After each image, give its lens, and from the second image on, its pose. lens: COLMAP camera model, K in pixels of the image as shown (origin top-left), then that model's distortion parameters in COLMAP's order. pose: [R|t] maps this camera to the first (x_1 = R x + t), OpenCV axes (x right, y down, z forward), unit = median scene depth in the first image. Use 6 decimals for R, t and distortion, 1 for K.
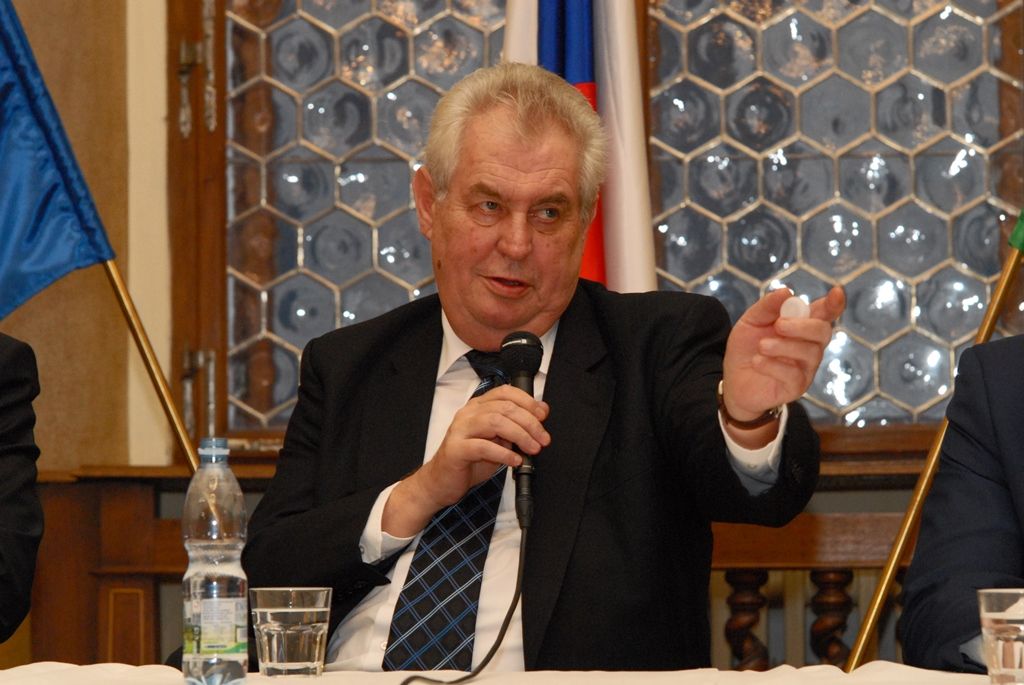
lens RADIAL K [[5692.8, 0, 512.0], [0, 5692.8, 342.5], [0, 0, 1]] dist [0.259404, 12.438560]
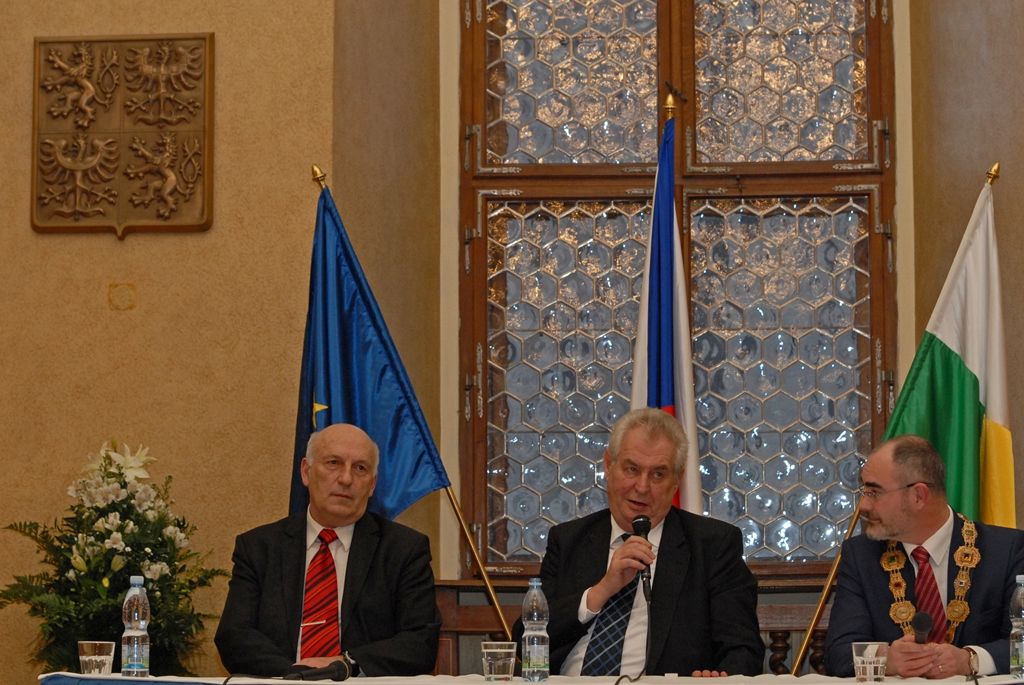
lens RADIAL K [[3514.9, 0, 512.0], [0, 3514.9, 342.5], [0, 0, 1]] dist [-0.268890, 0.865639]
pose [[0.999917, 0.004914, -0.011887, -0.026915], [-0.005384, 0.999192, -0.039837, -0.013971], [0.011682, 0.039898, 0.999135, -0.285895]]
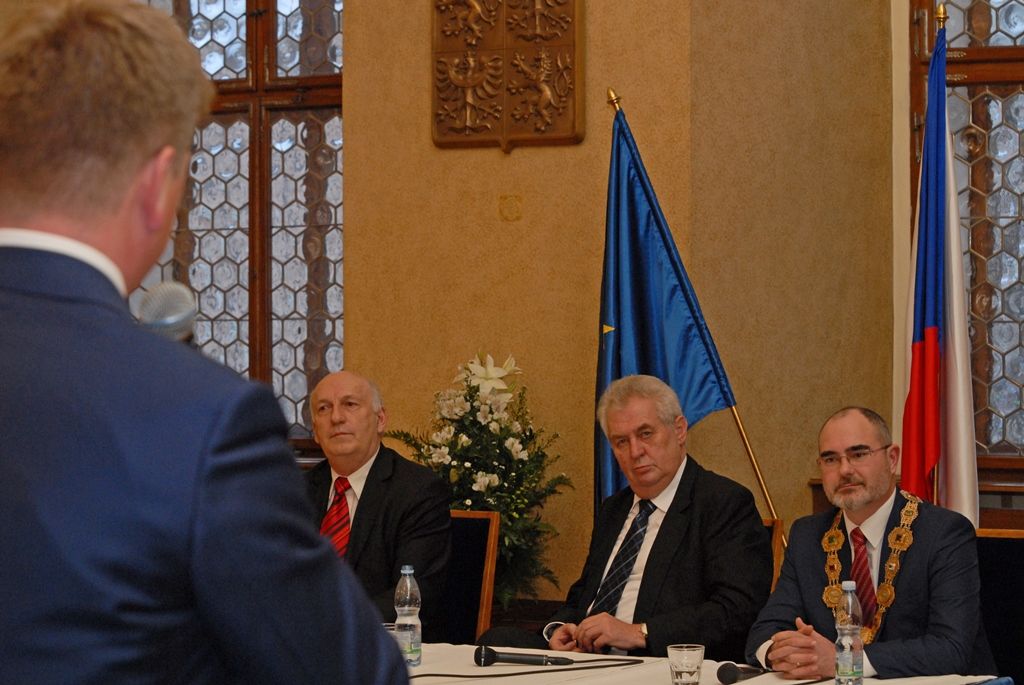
lens RADIAL K [[3514.9, 0, 512.0], [0, 3514.9, 342.5], [0, 0, 1]] dist [-0.268890, 0.865639]
pose [[0.885819, 0.005906, -0.463993, 0.410489], [0.018028, 0.998726, 0.047129, -0.089034], [0.463680, -0.050113, 0.884584, -0.190979]]
